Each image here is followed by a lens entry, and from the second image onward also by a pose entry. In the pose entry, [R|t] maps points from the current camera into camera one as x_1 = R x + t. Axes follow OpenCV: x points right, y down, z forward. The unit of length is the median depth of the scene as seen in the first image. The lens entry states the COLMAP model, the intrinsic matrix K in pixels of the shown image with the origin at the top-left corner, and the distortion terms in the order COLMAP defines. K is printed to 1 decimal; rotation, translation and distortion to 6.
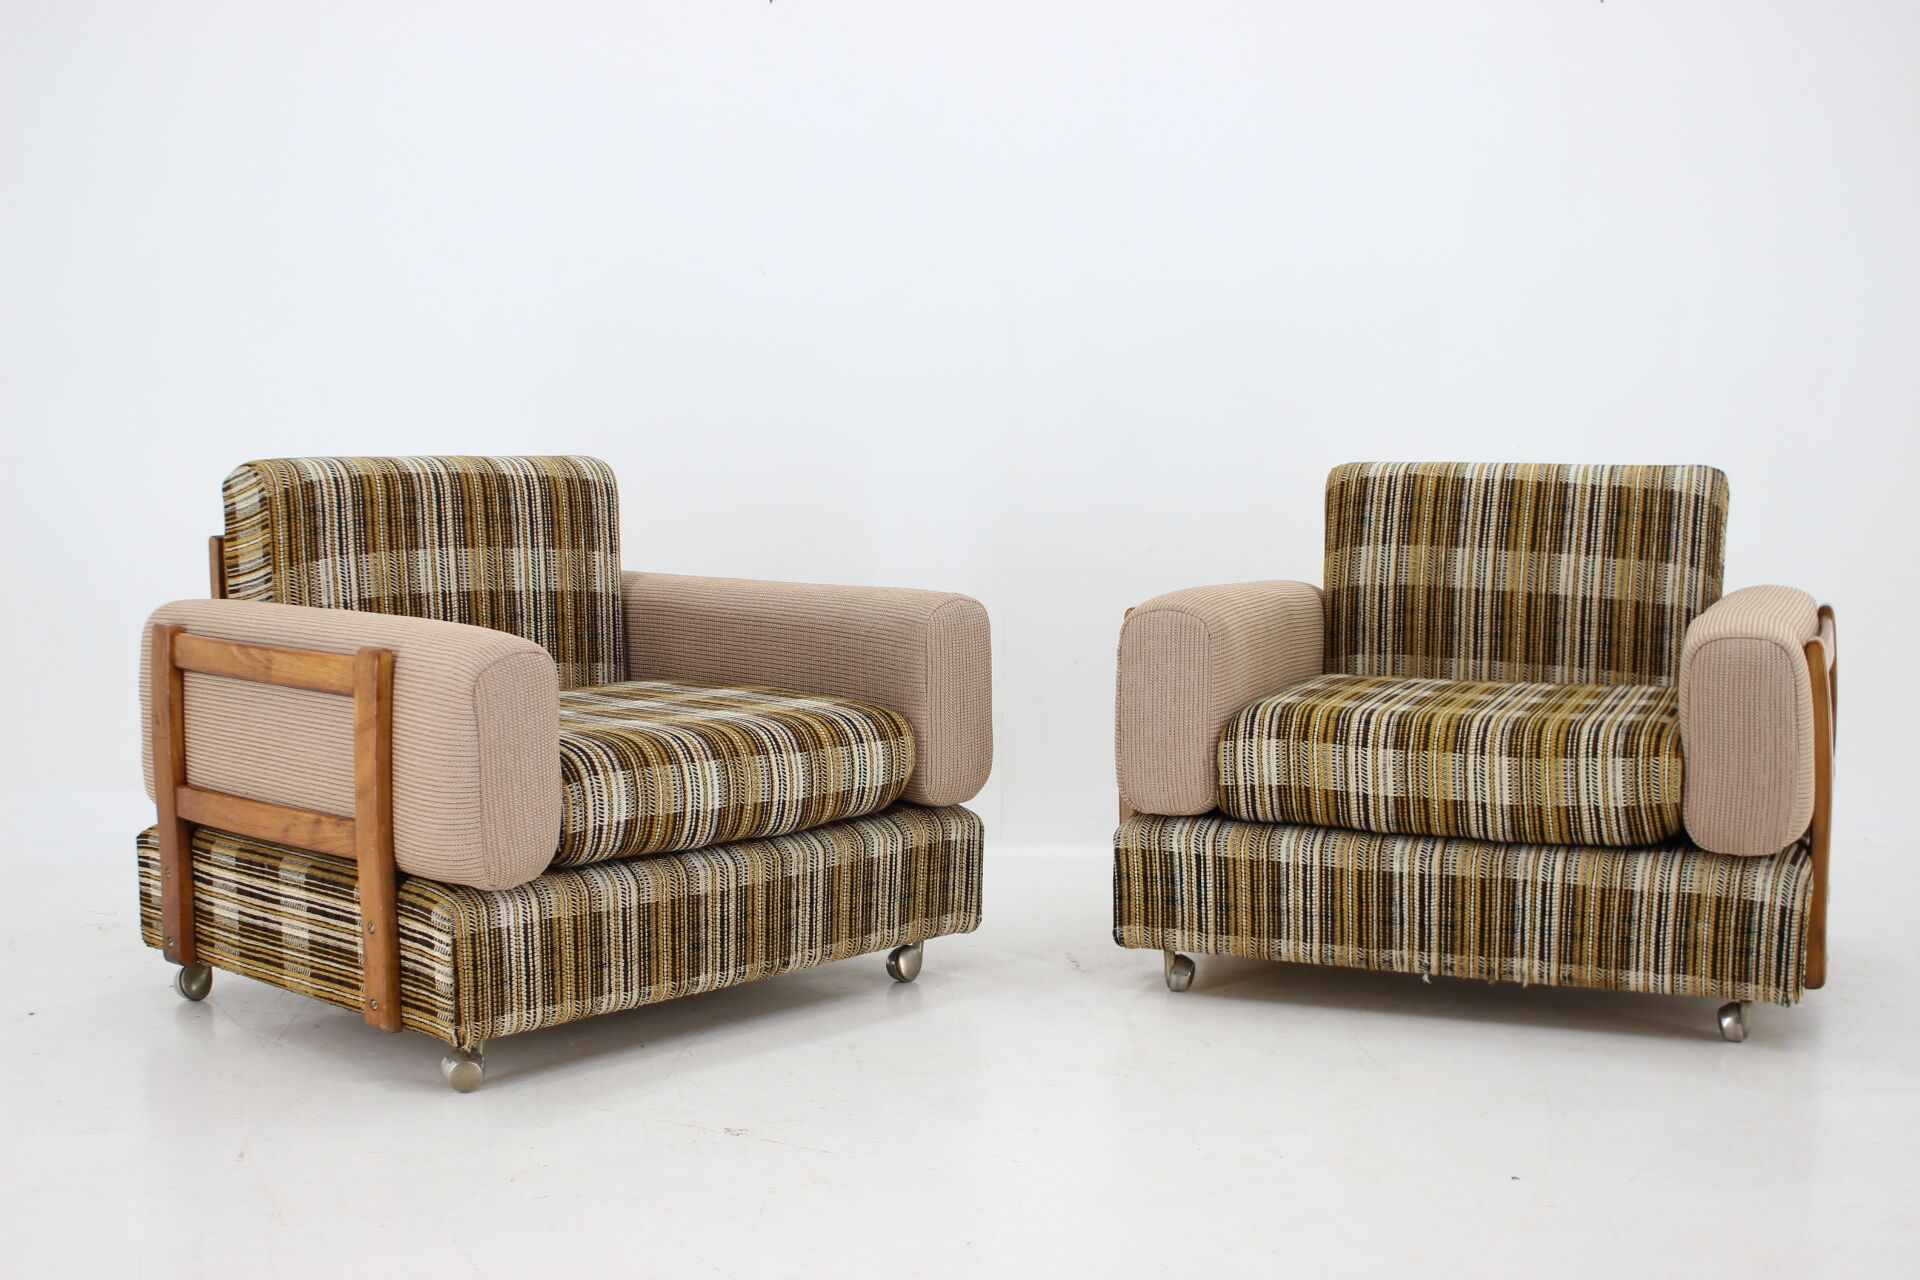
lens RADIAL K [[1499.4, 0, 806.6], [0, 1499.4, 690.4], [0, 0, 1]] dist [-0.060264, -0.055775]
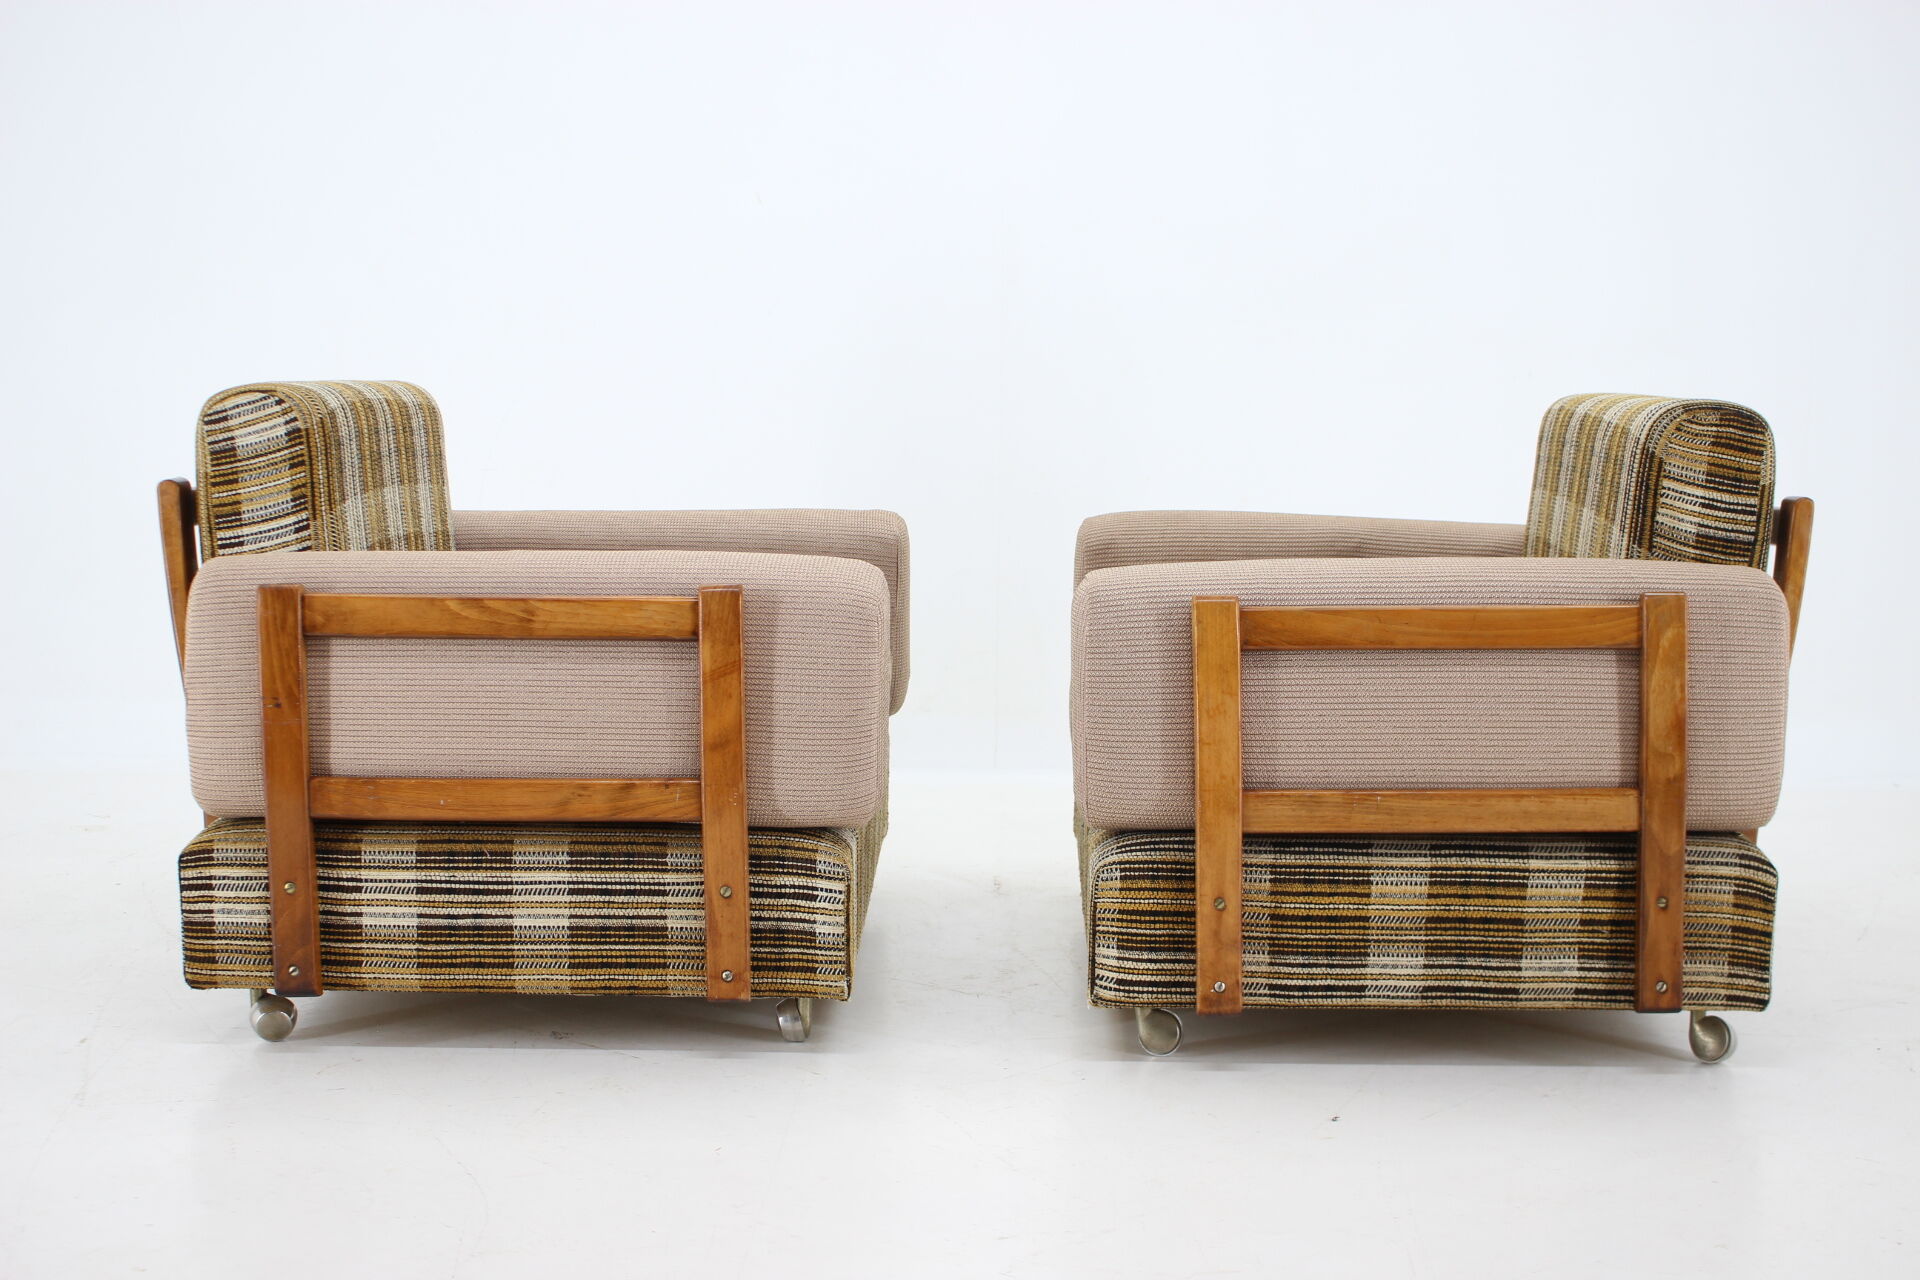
lens RADIAL K [[1499.4, 0, 959.9], [0, 1499.4, 640.0], [0, 0, 1]] dist [-0.060264, -0.055775]
pose [[0.887346, -0.092551, 0.451721, -0.581873], [0.083922, 0.995703, 0.039149, -0.018068], [-0.453403, 0.003170, 0.891300, 0.125584]]
